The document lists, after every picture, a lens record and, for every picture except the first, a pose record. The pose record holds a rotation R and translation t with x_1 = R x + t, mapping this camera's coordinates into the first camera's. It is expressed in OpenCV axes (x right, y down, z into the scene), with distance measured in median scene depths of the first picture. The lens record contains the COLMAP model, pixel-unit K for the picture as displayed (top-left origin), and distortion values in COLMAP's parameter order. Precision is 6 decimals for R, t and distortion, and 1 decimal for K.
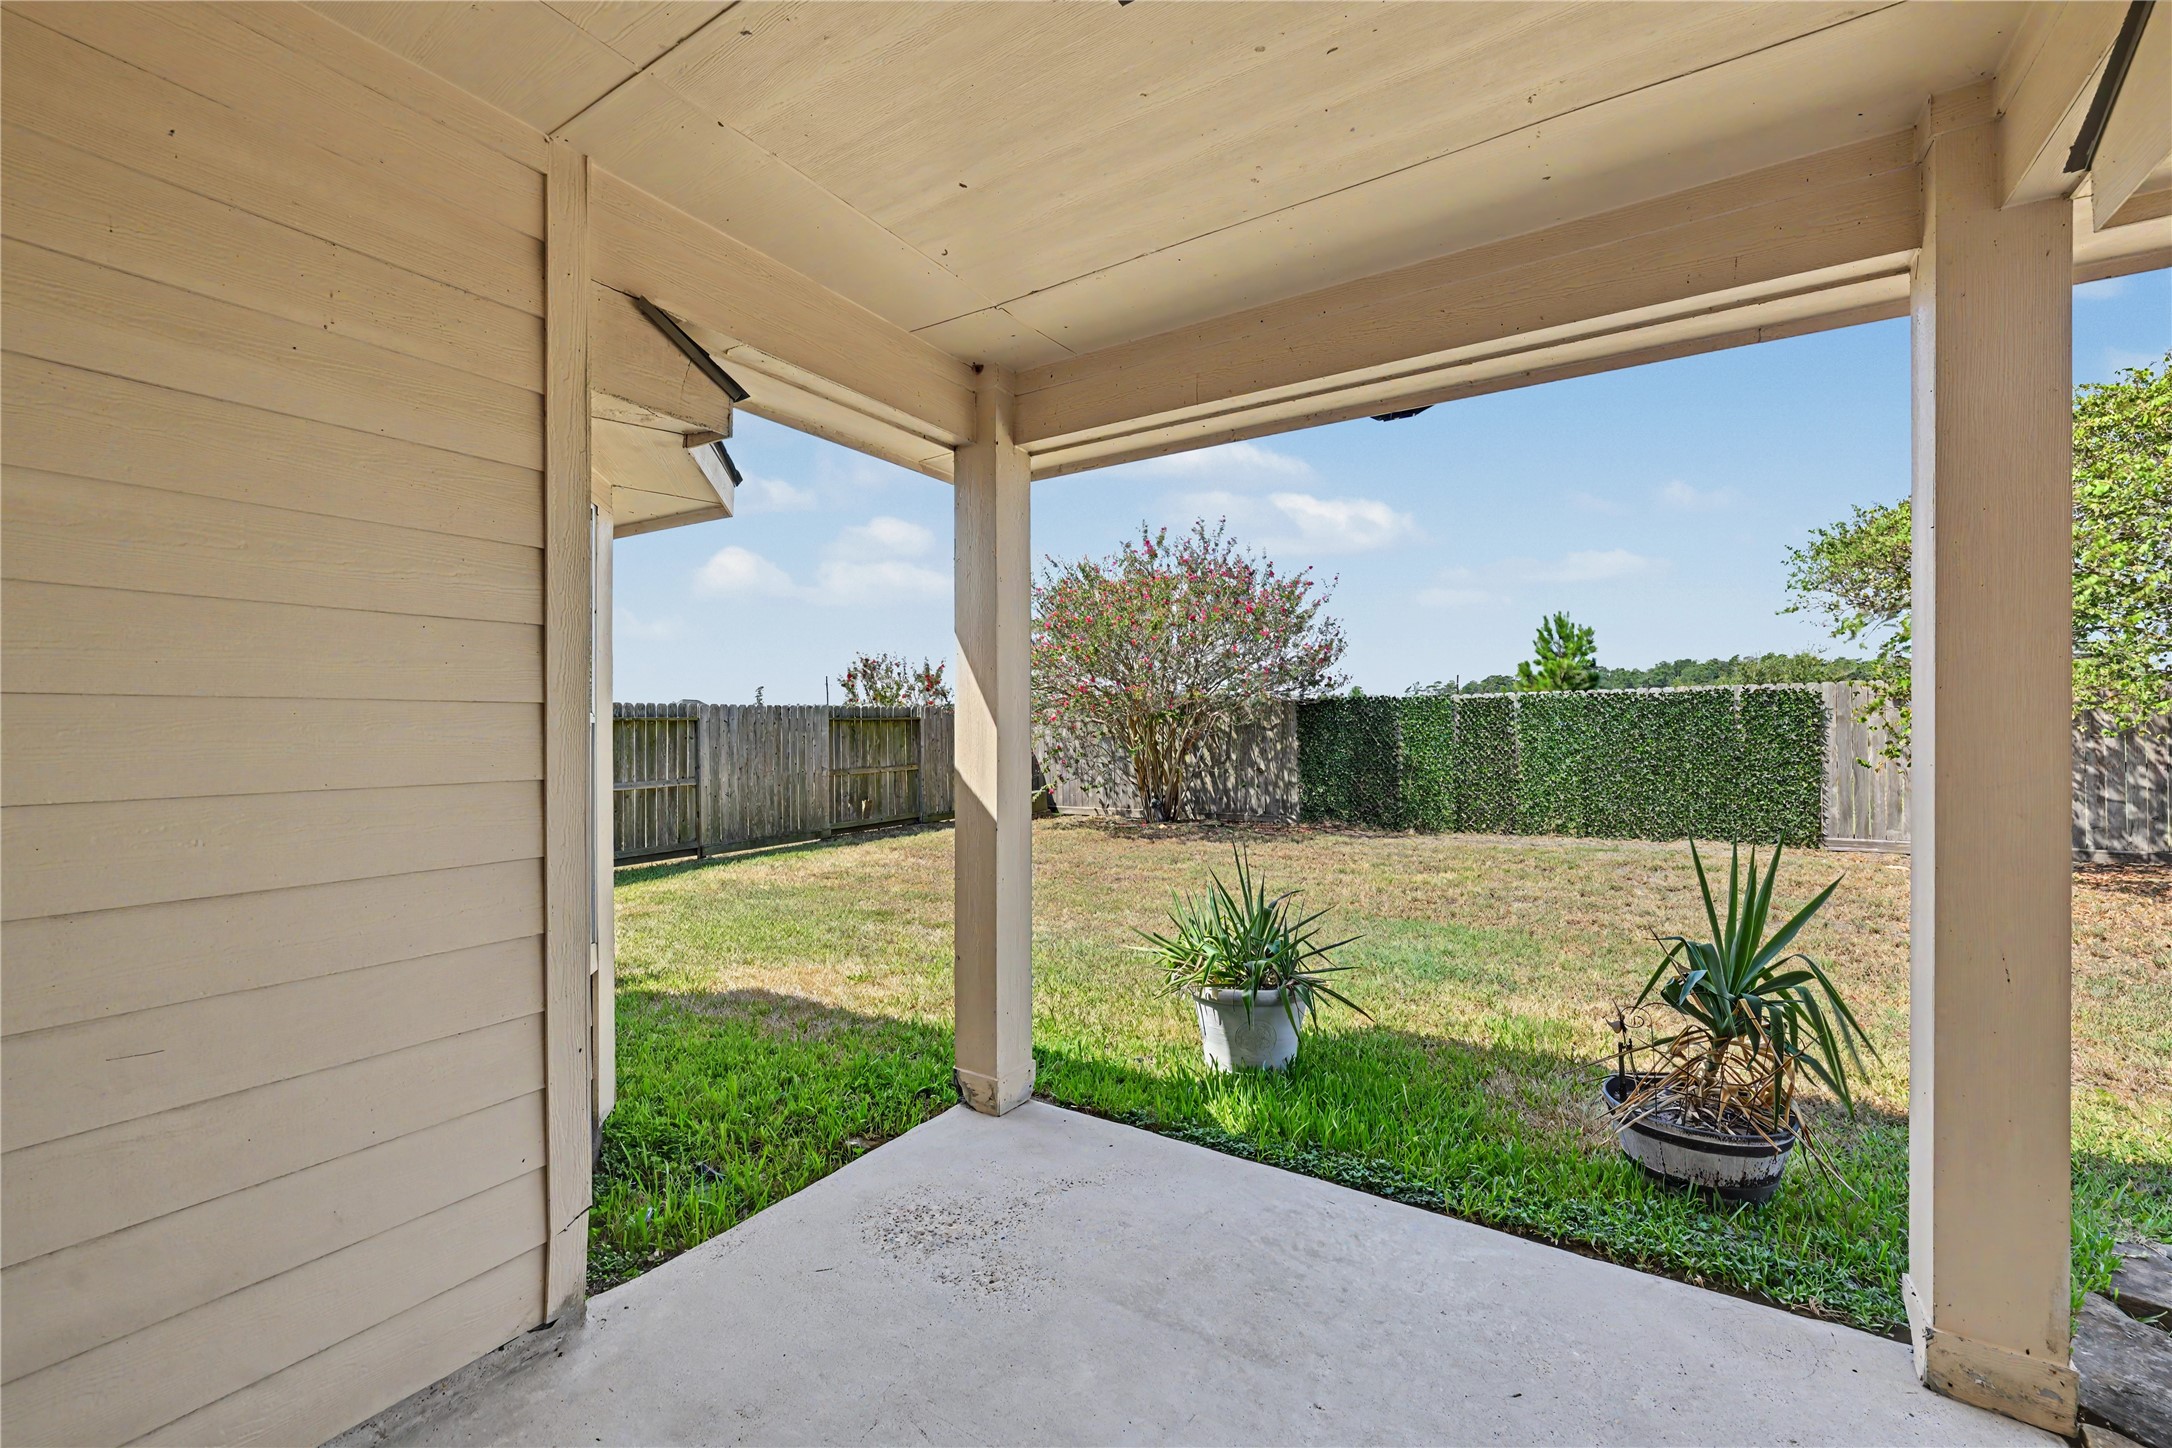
lens RADIAL K [[856.4, 0, 1116.8], [0, 856.4, 726.5], [0, 0, 1]] dist [-0.000706, -0.000084]
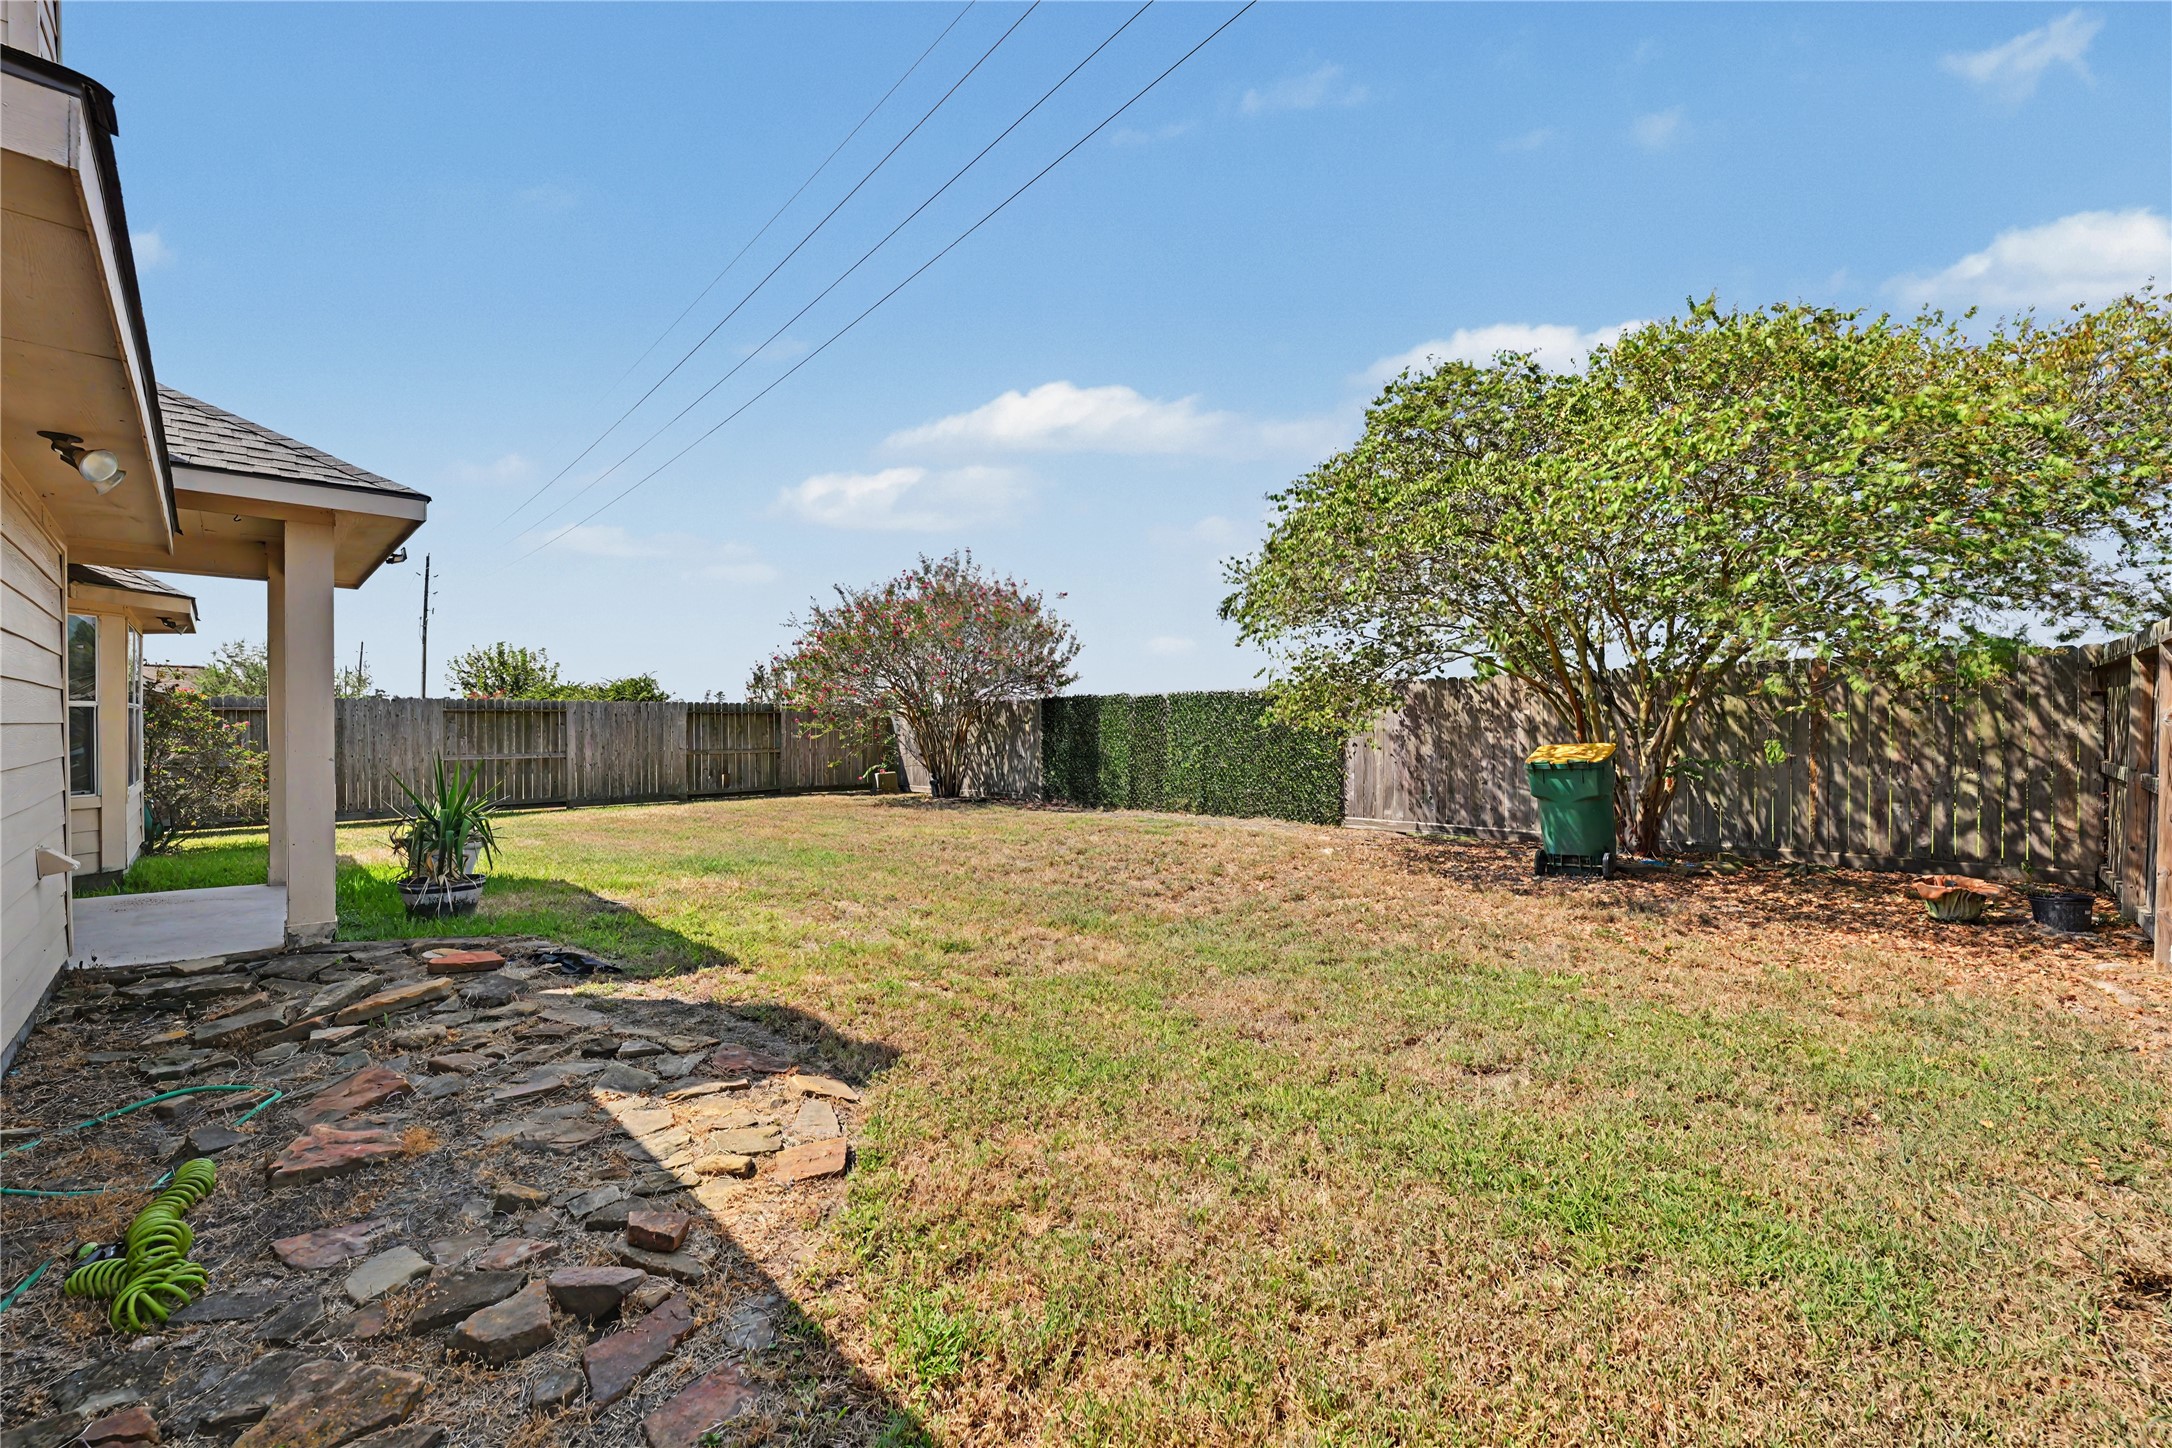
lens RADIAL K [[856.4, 0, 1116.8], [0, 856.4, 726.5], [0, 0, 1]] dist [-0.000706, -0.000084]
pose [[0.978892, 0.010547, -0.204108, 0.579523], [-0.011143, 0.999936, -0.001772, 0.007580], [0.204076, 0.004009, 0.978947, -0.173318]]
